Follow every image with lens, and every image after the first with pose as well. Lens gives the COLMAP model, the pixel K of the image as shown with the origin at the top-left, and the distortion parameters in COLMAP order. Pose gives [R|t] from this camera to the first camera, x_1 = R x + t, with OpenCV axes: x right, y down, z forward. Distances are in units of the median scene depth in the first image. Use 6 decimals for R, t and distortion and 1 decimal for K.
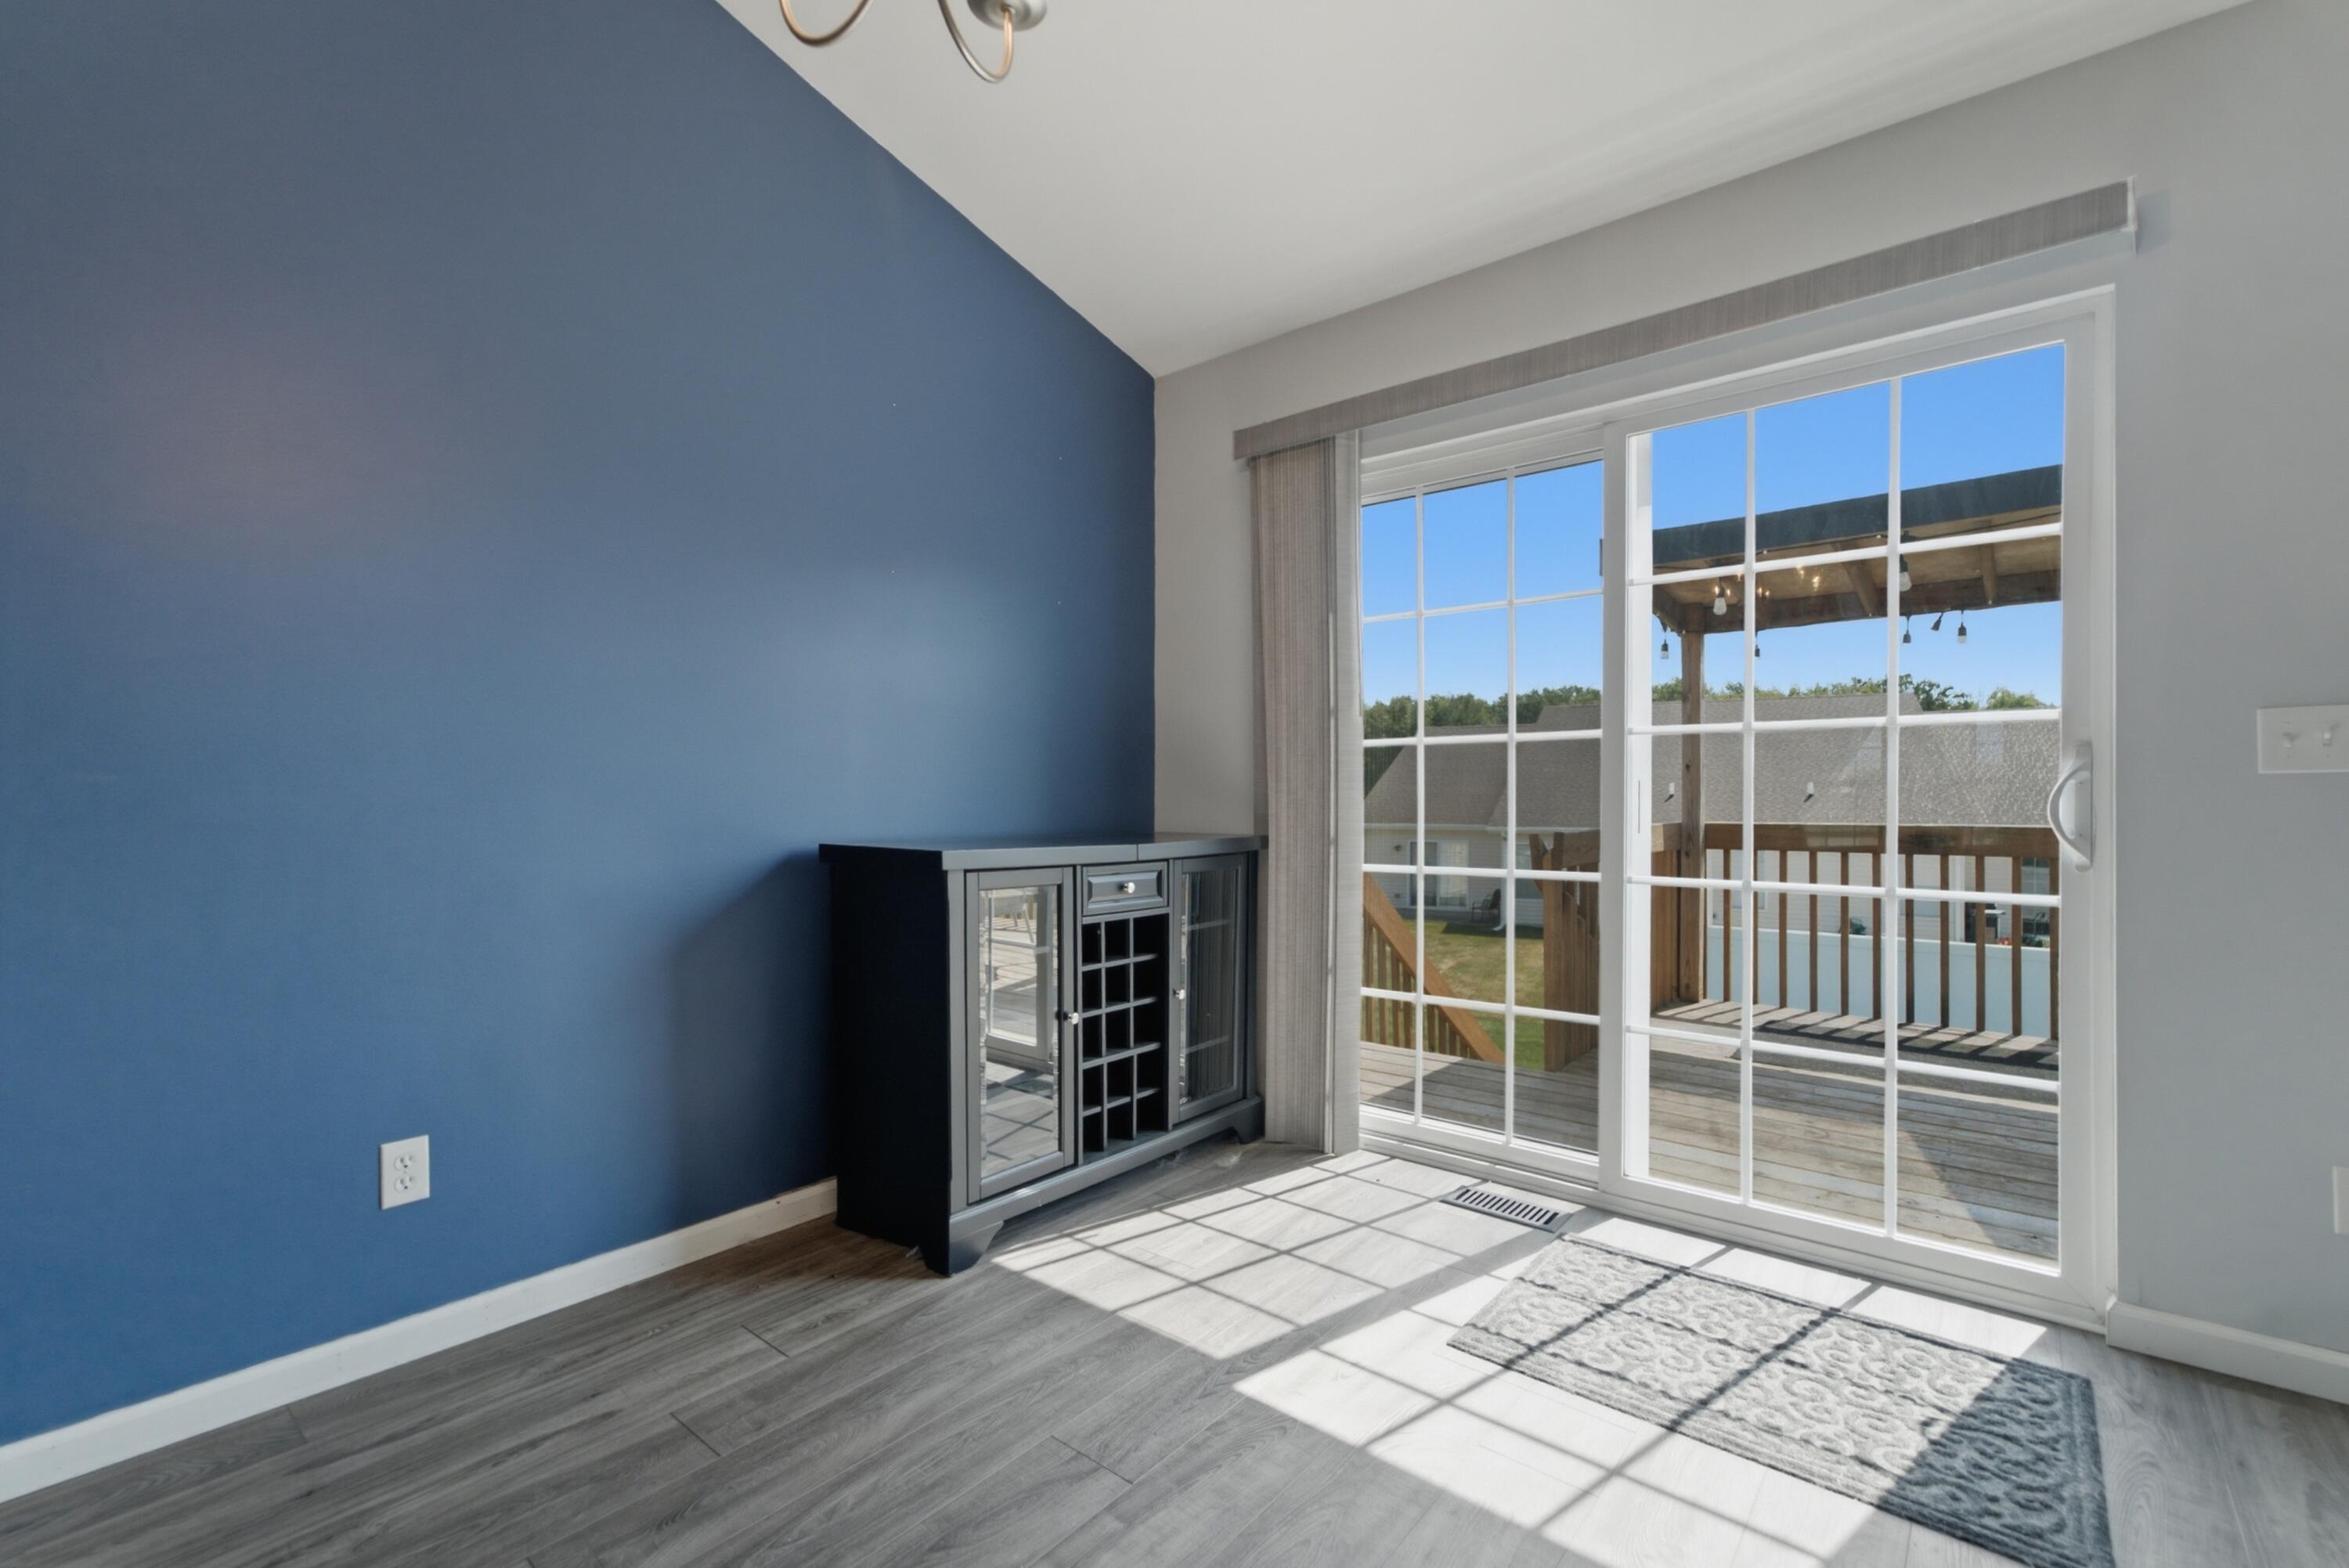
lens RADIAL K [[974.3, 0, 1302.7], [0, 974.3, 858.9], [0, 0, 1]] dist [-0.003600, -0.000909]
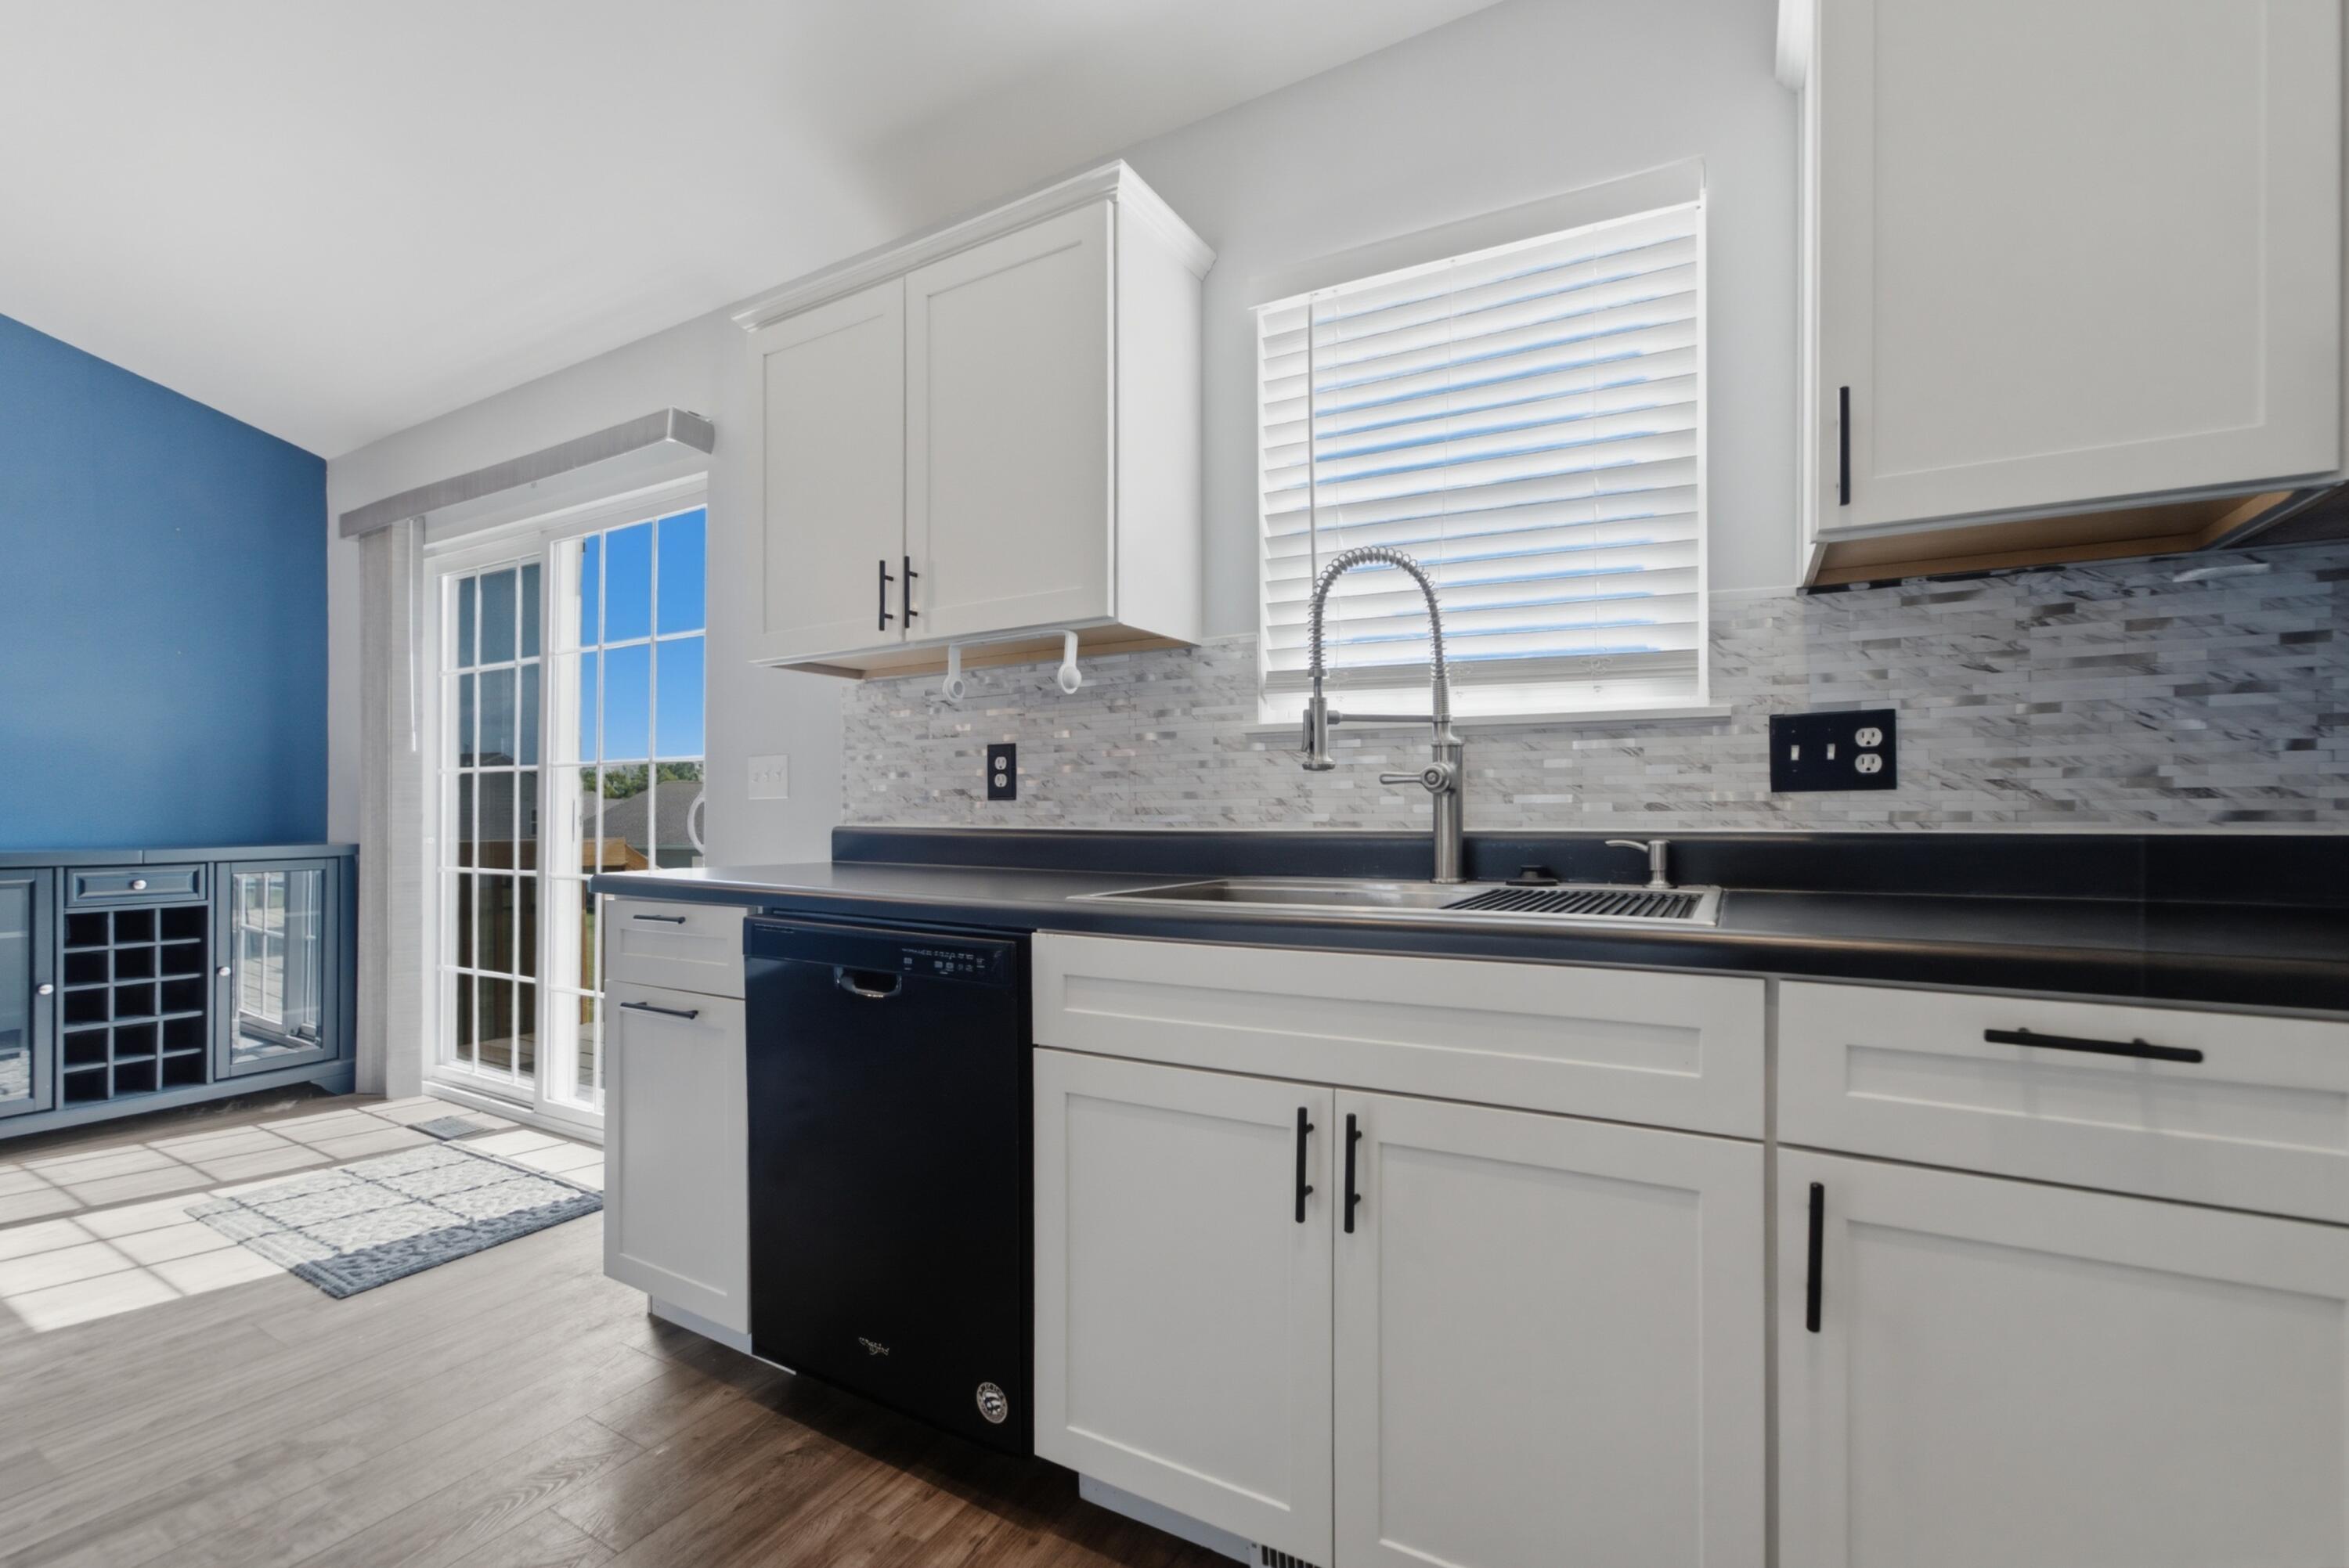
lens RADIAL K [[974.3, 0, 1220.6], [0, 974.3, 797.4], [0, 0, 1]] dist [-0.003600, -0.000909]
pose [[0.987082, -0.006257, 0.160095, 1.017226], [0.015180, 0.998395, -0.054569, 0.007137], [-0.159497, 0.056295, 0.985592, -0.460200]]
